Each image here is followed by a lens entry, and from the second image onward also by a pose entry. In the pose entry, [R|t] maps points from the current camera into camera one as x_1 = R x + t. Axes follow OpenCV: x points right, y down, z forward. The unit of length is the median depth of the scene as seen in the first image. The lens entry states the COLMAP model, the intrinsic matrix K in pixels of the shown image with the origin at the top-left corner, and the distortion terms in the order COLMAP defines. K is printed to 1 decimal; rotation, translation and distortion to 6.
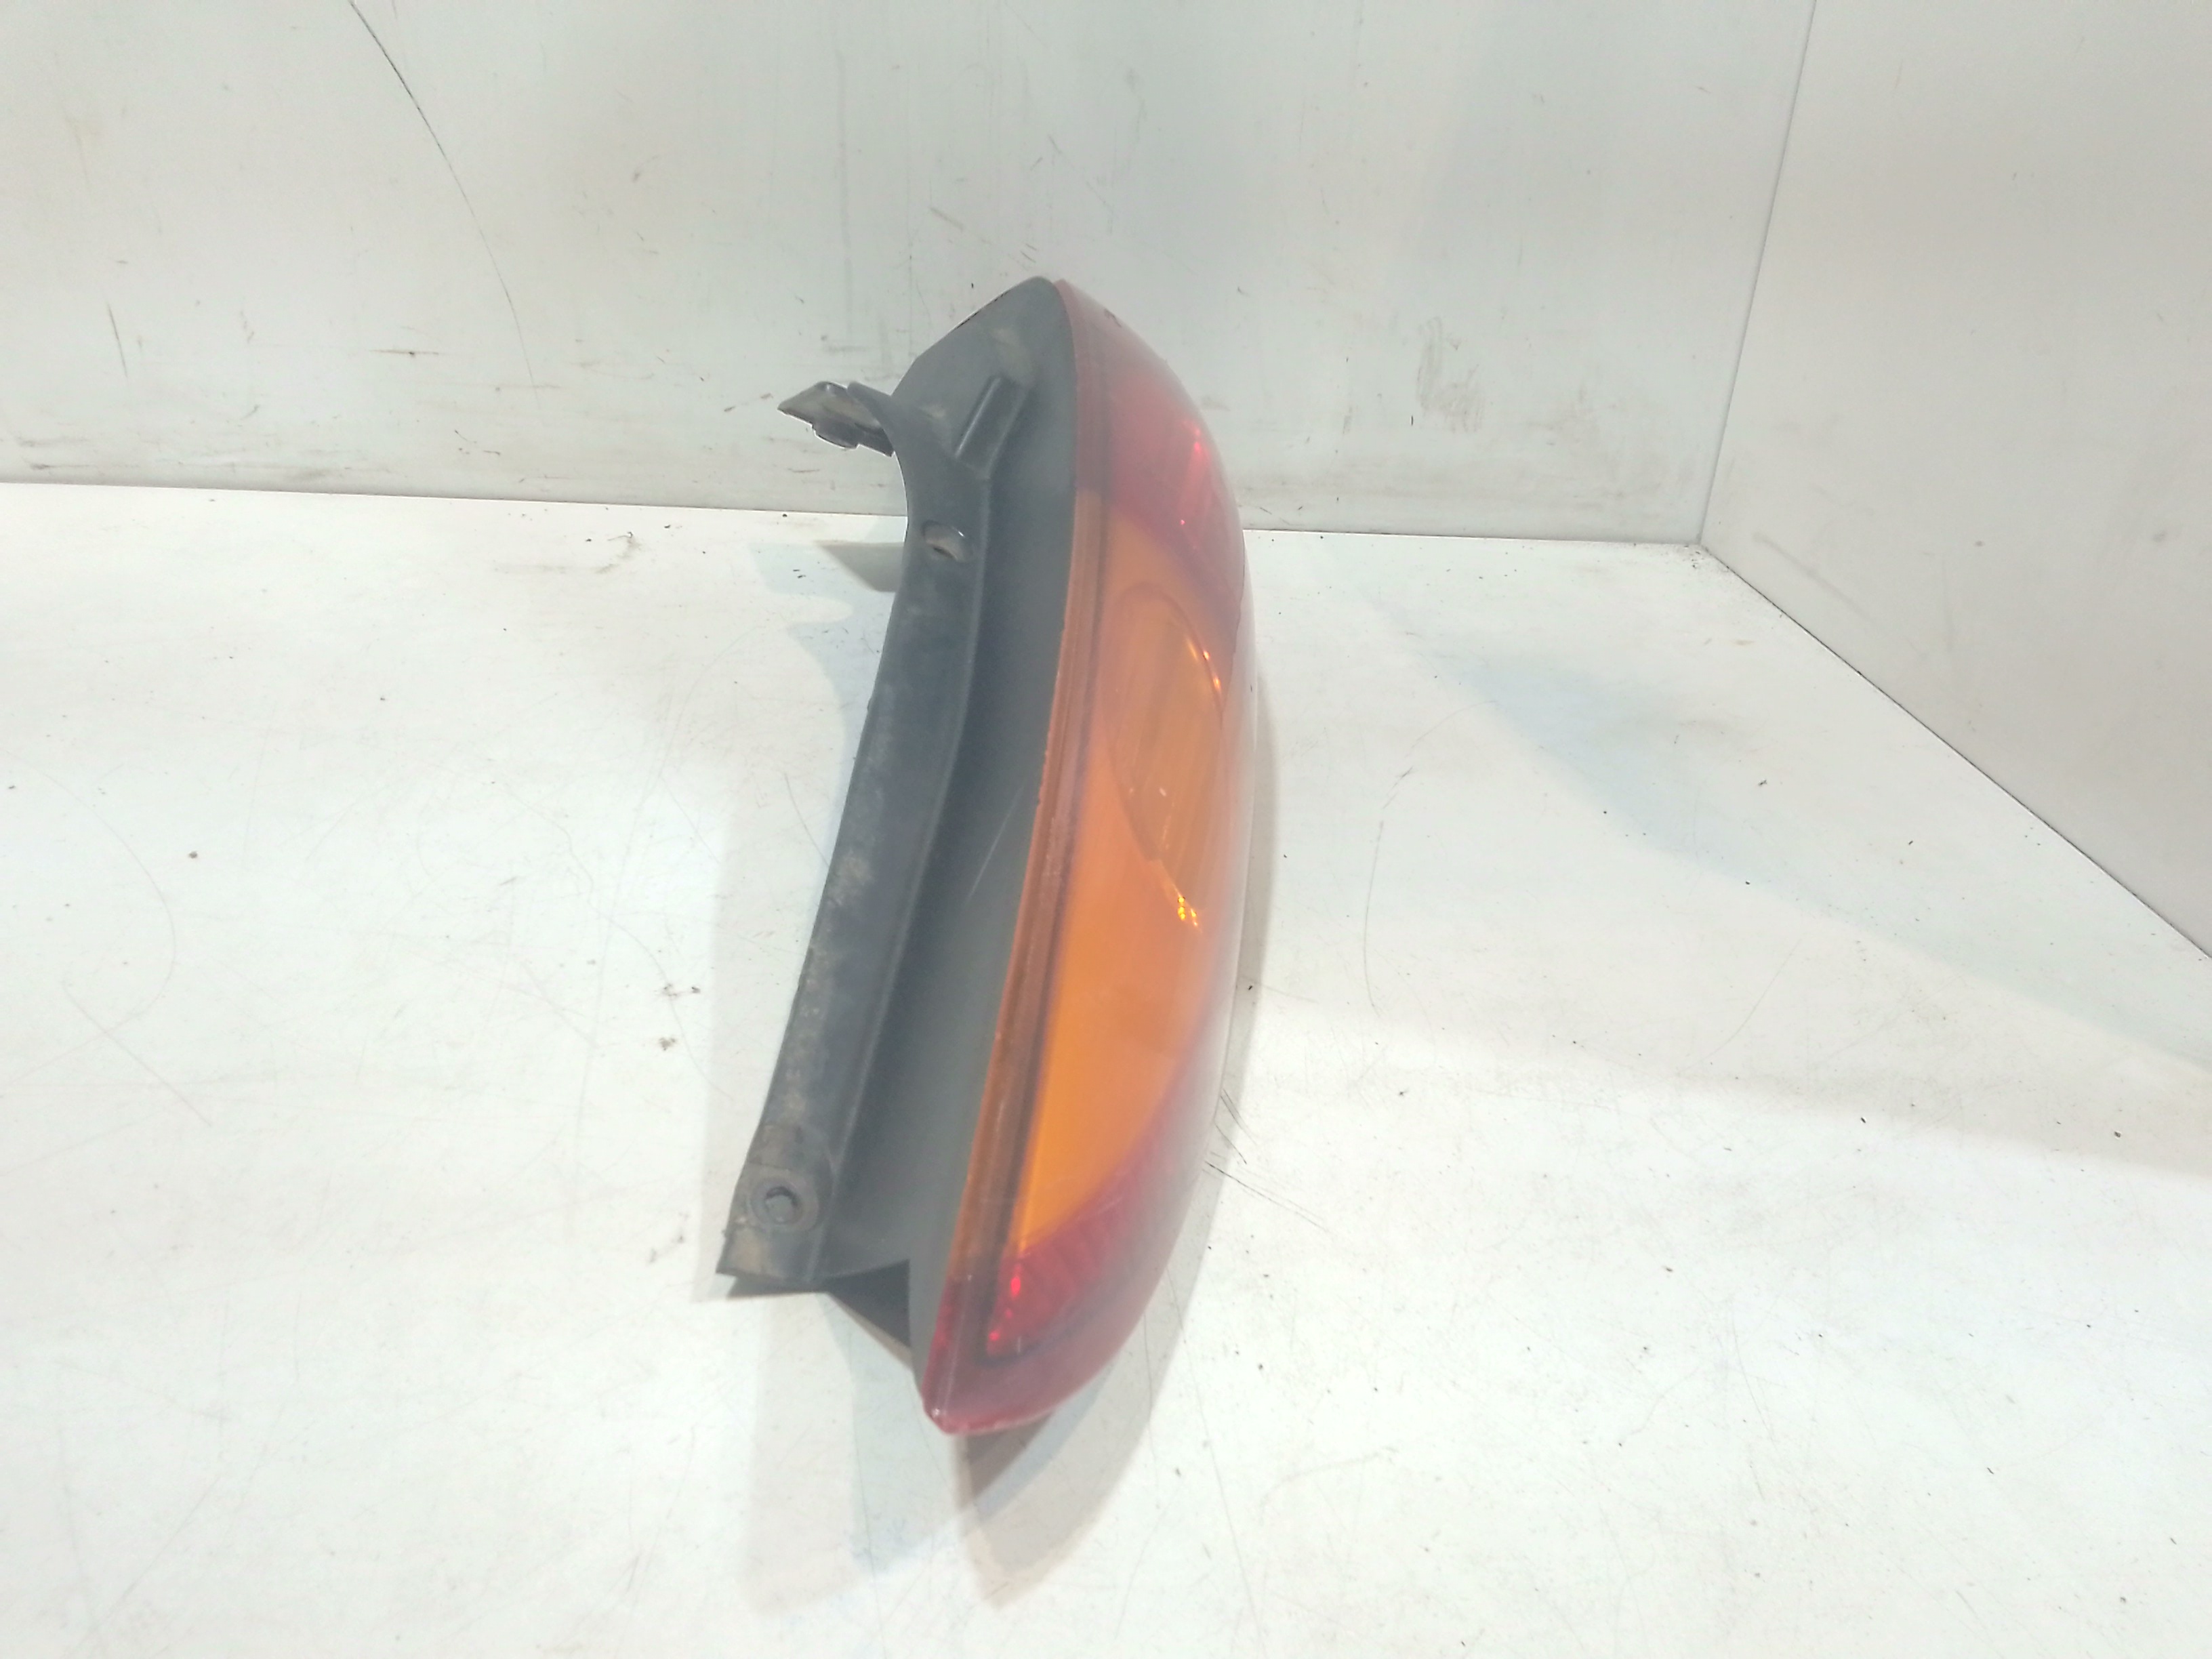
lens RADIAL K [[1744.6, 0, 1113.5], [0, 1744.6, 828.1], [0, 0, 1]] dist [0.058557, -0.097085]
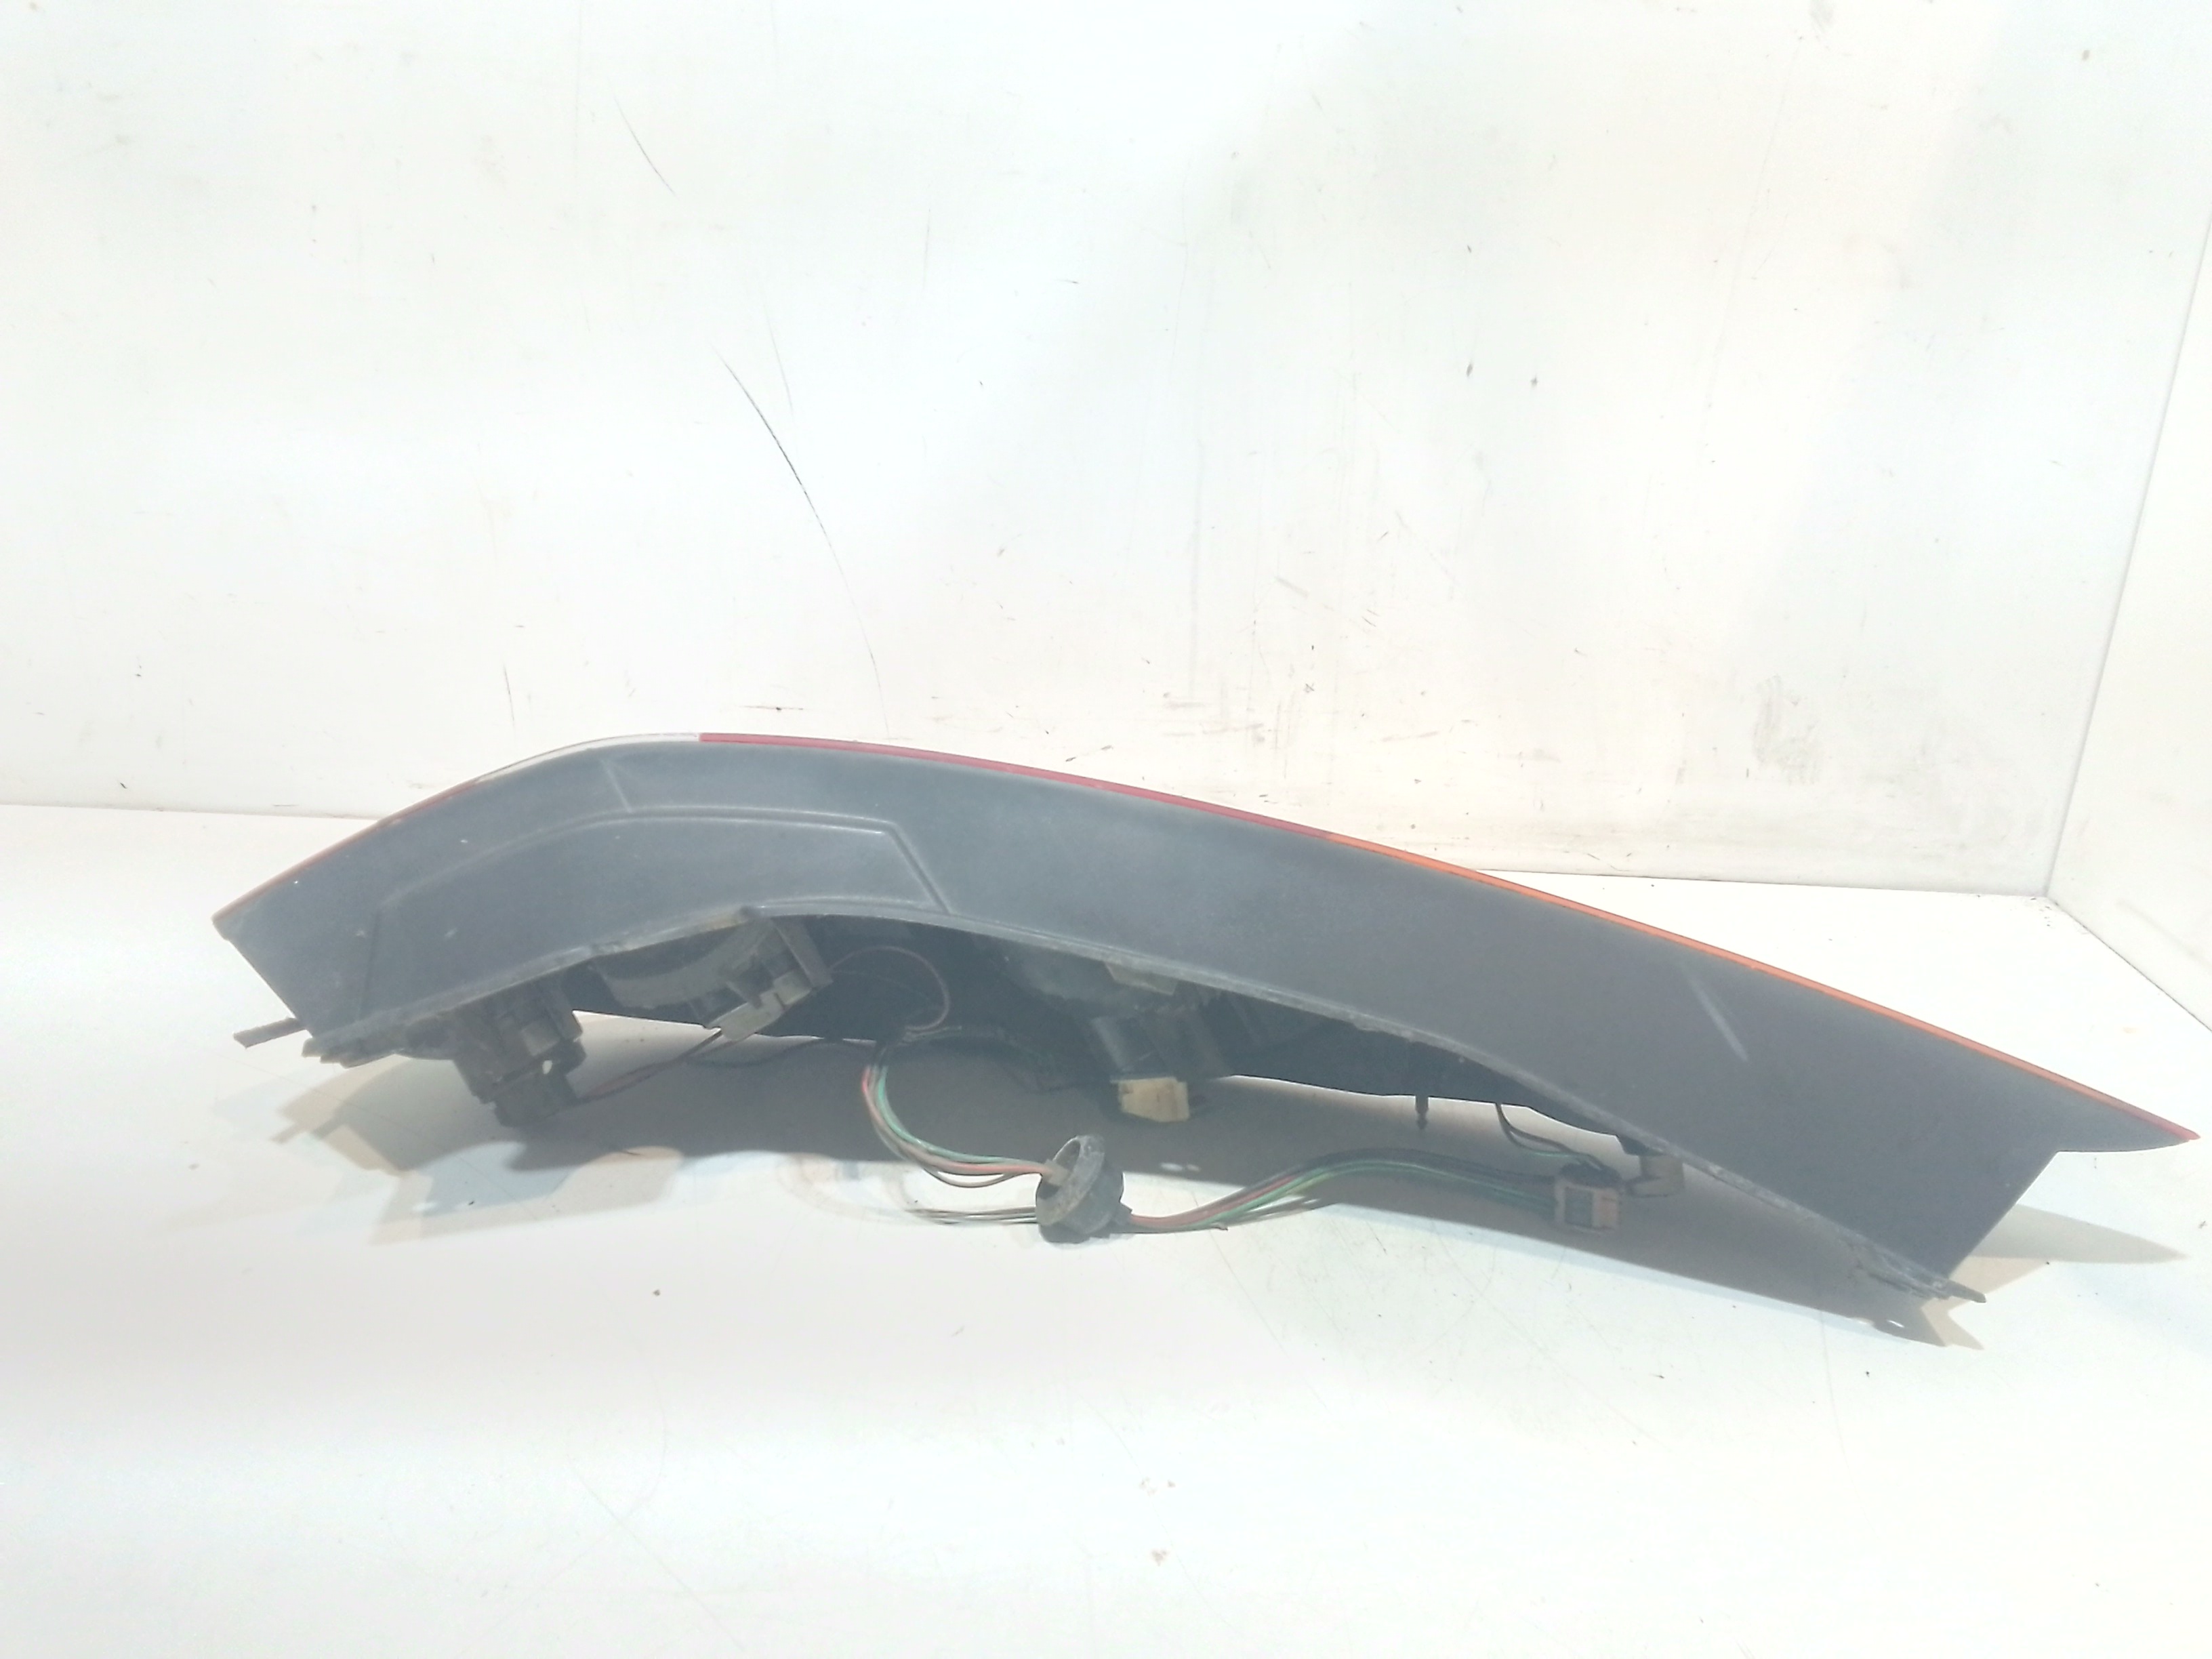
lens RADIAL K [[1744.6, 0, 1103.5], [0, 1744.6, 820.5], [0, 0, 1]] dist [0.058557, -0.097085]
pose [[0.995981, 0.014878, -0.088320, -0.113489], [-0.023662, 0.994781, -0.099256, -0.106232], [0.086382, 0.100947, 0.991135, -0.016797]]
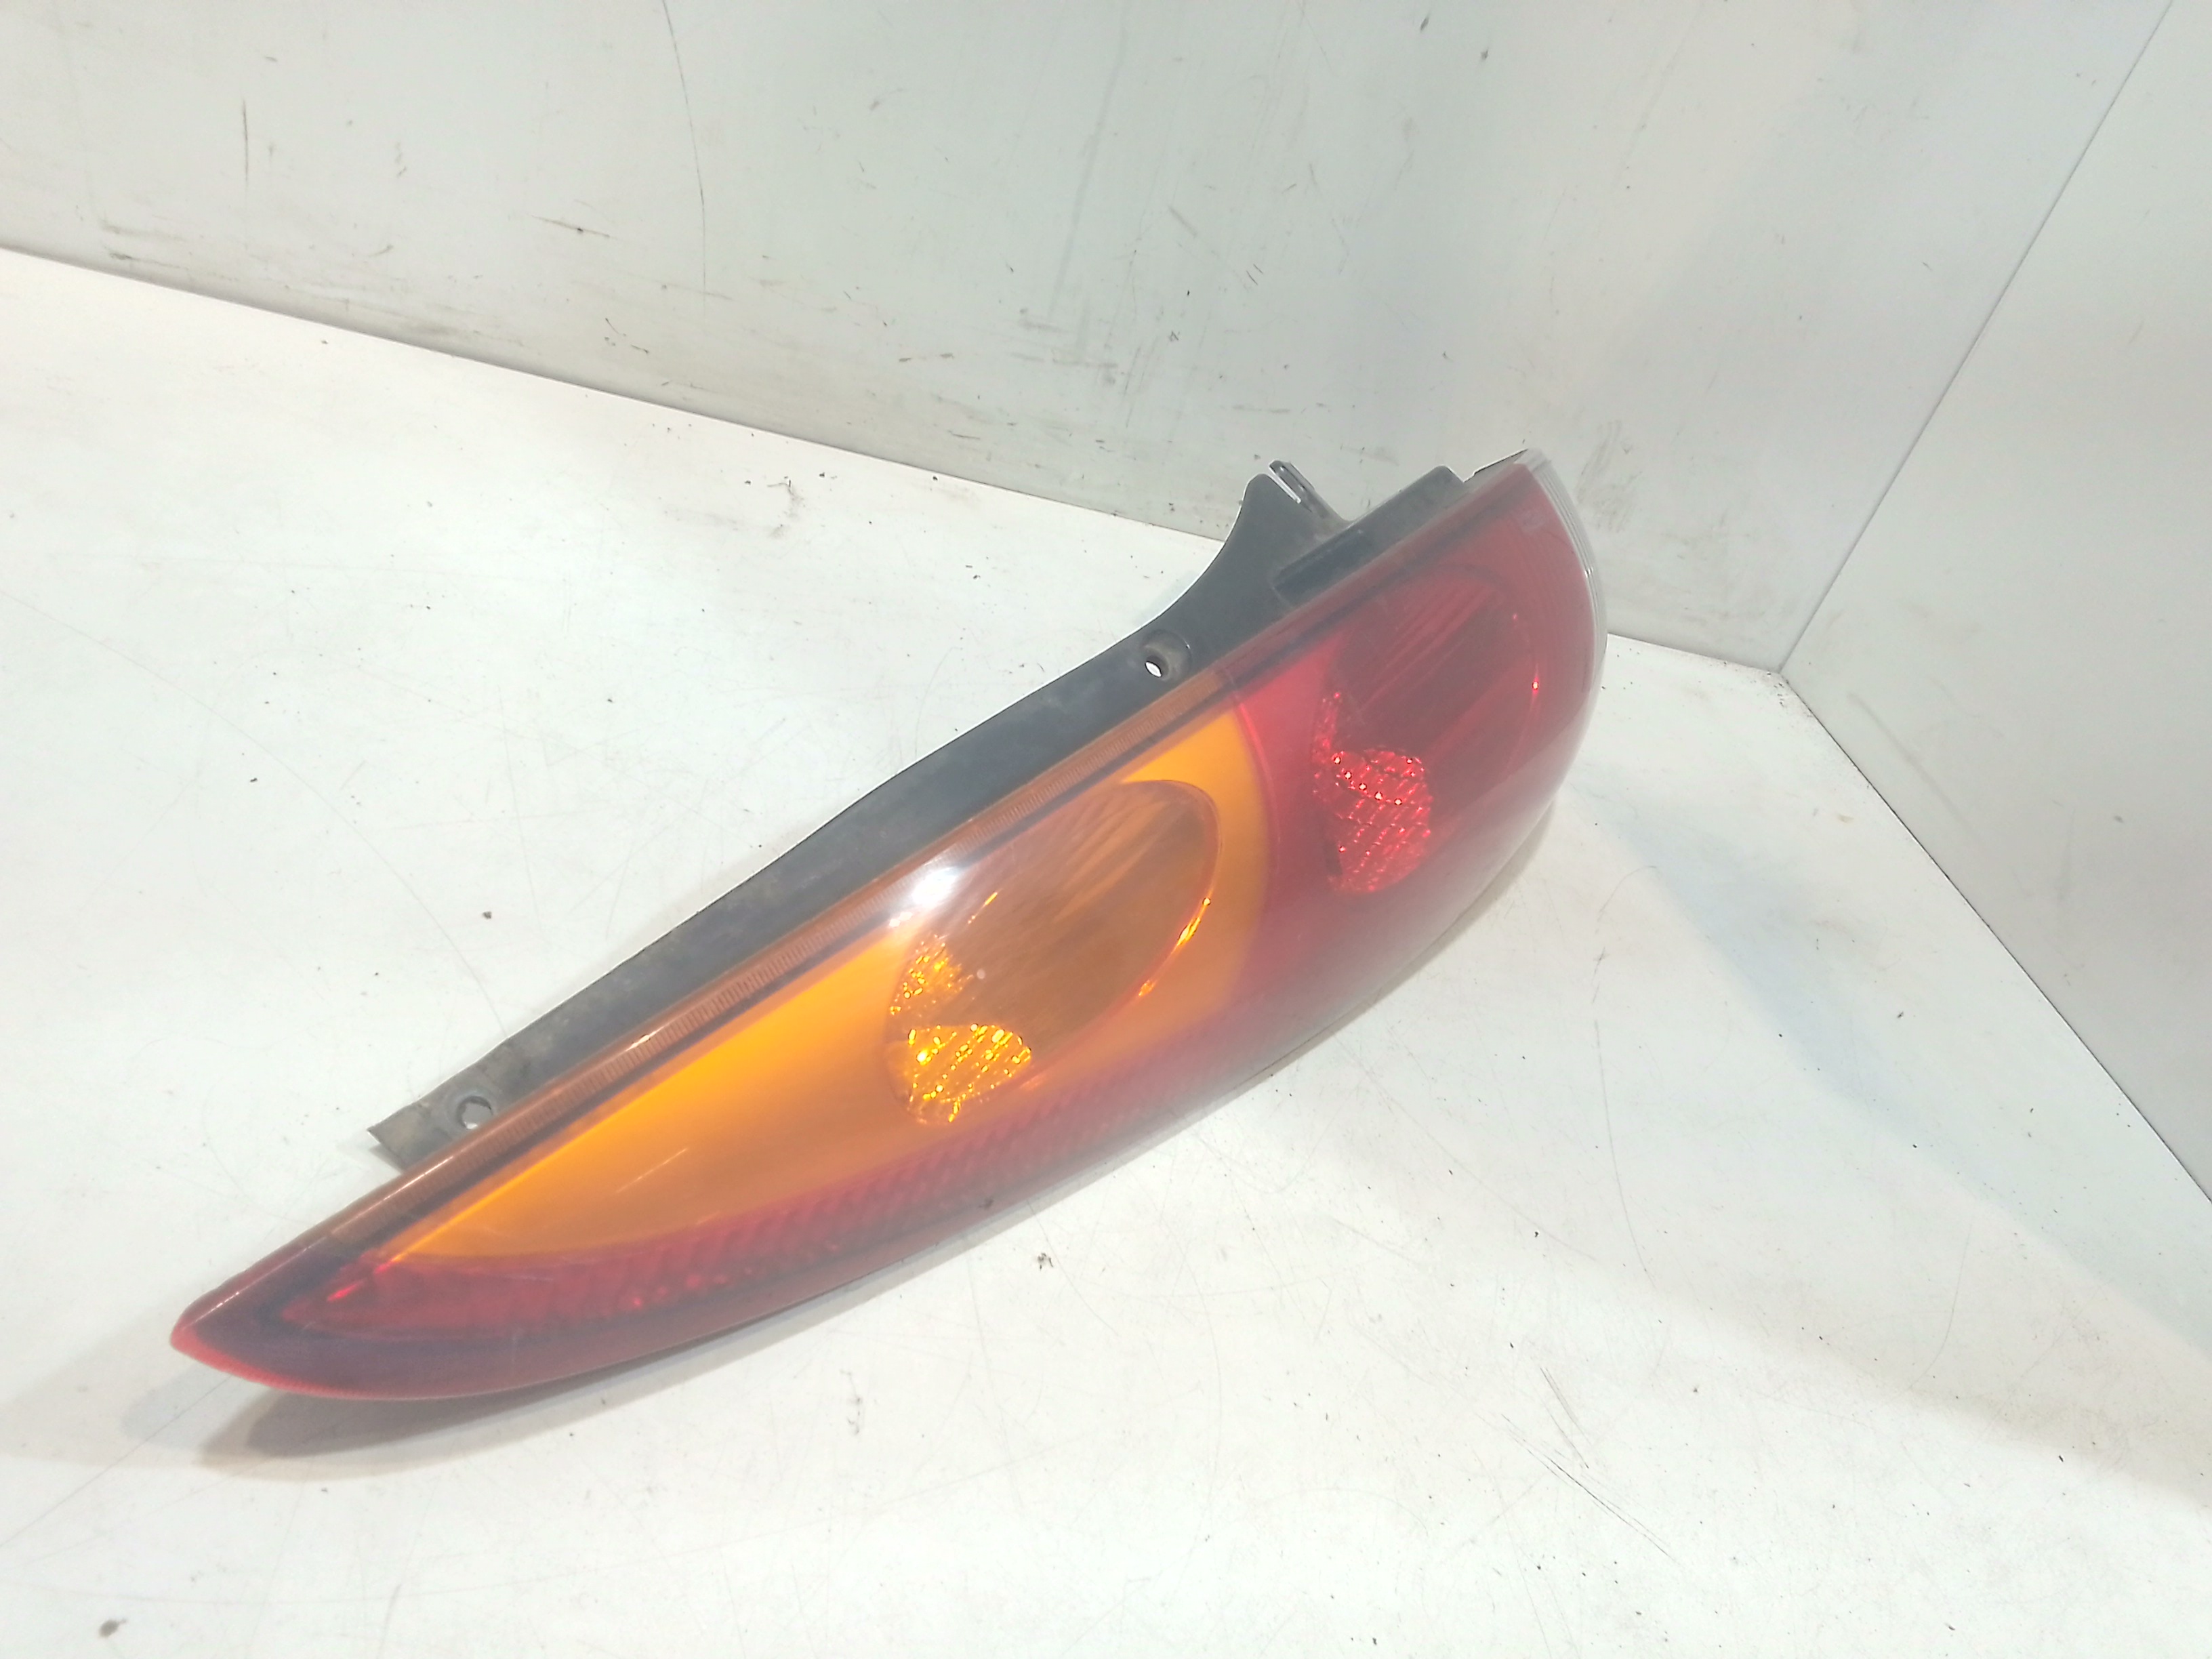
lens RADIAL K [[1744.6, 0, 1116.4], [0, 1744.6, 838.5], [0, 0, 1]] dist [0.058557, -0.097085]
pose [[0.970328, 0.173176, 0.168741, -0.234267], [-0.195436, 0.972636, 0.125633, -0.135529], [-0.142367, -0.154883, 0.977621, 0.023435]]
